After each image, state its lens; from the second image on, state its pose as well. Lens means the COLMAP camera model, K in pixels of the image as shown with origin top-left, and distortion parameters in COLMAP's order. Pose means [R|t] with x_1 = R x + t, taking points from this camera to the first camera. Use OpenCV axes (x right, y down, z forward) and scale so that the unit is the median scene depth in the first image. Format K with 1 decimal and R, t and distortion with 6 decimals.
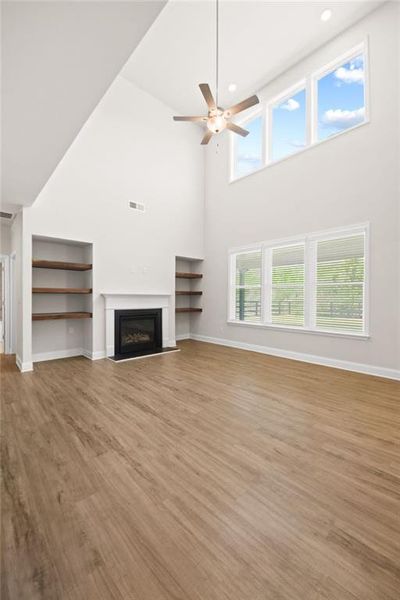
lens RADIAL K [[245.5, 0, 200.0], [0, 245.5, 300.0], [0, 0, 1]] dist [0.012683, -0.010323]
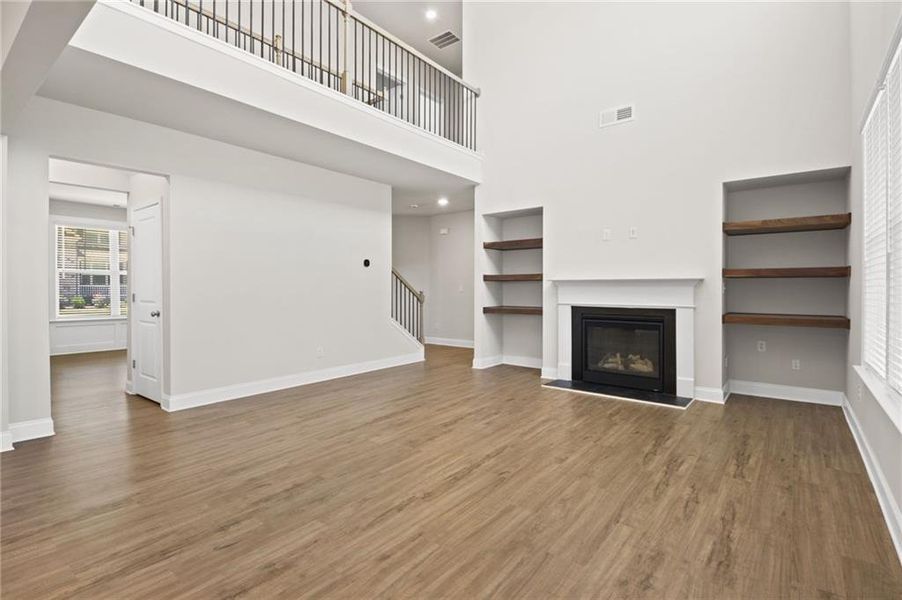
lens RADIAL K [[431.4, 0, 439.9], [0, 431.4, 288.8], [0, 0, 1]] dist [0.019576, -0.017164]
pose [[0.144837, 0.001759, -0.989454, 0.924788], [-0.012182, 0.999926, -0.000005, 0.002848], [0.989381, 0.012054, 0.144848, 0.726636]]
